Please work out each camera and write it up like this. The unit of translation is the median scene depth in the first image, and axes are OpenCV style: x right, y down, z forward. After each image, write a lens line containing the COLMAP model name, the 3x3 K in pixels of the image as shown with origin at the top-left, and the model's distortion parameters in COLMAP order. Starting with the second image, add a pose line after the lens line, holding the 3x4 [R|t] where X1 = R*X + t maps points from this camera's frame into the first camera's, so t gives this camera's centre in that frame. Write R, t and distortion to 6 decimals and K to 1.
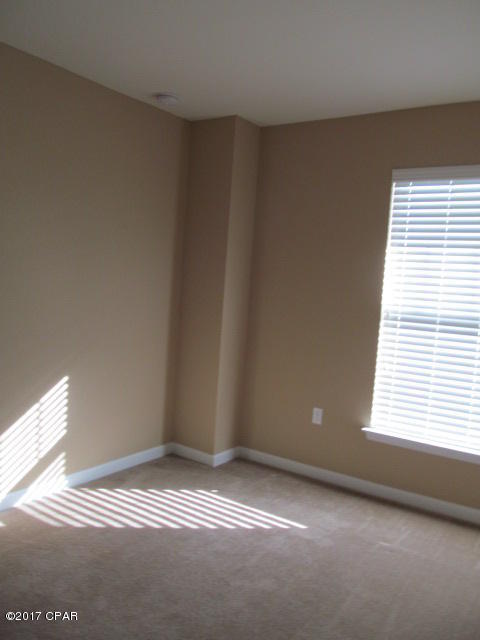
lens RADIAL K [[535.7, 0, 240.0], [0, 535.7, 320.0], [0, 0, 1]] dist [-0.035600, 0.010362]
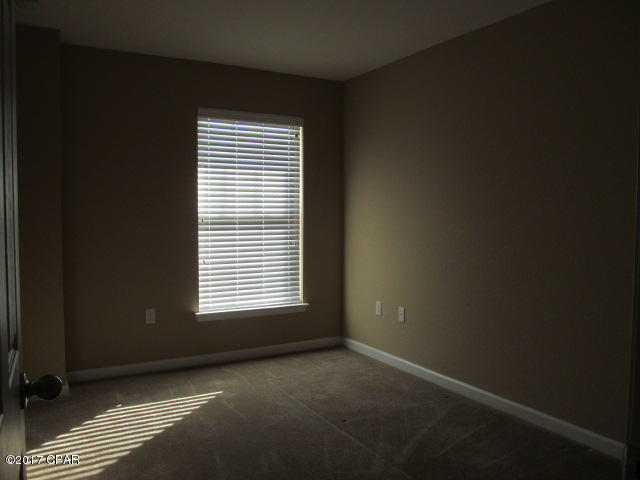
lens RADIAL K [[535.7, 0, 323.1], [0, 535.7, 237.5], [0, 0, 1]] dist [-0.035600, 0.010362]
pose [[0.435458, -0.112246, 0.893184, -0.774243], [0.088973, 0.992704, 0.081375, -0.050934], [-0.895801, 0.044034, 0.442268, 0.185284]]
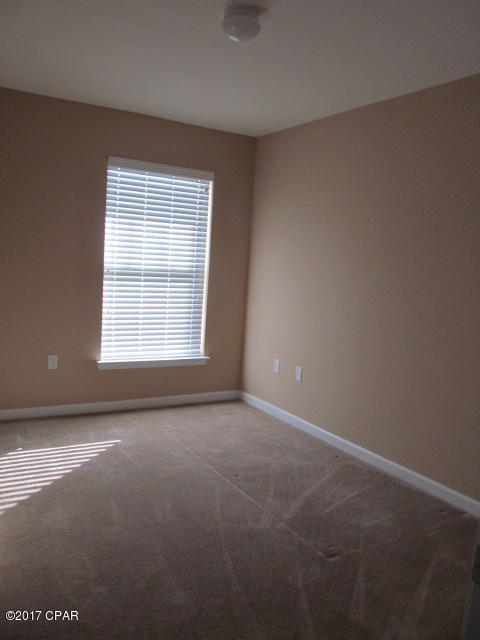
lens RADIAL K [[535.7, 0, 240.0], [0, 535.7, 320.0], [0, 0, 1]] dist [-0.035600, 0.010362]
pose [[0.421343, -0.150271, 0.894365, -0.787983], [0.028799, 0.987896, 0.152419, -0.083194], [-0.906444, -0.038464, 0.420570, 0.173909]]
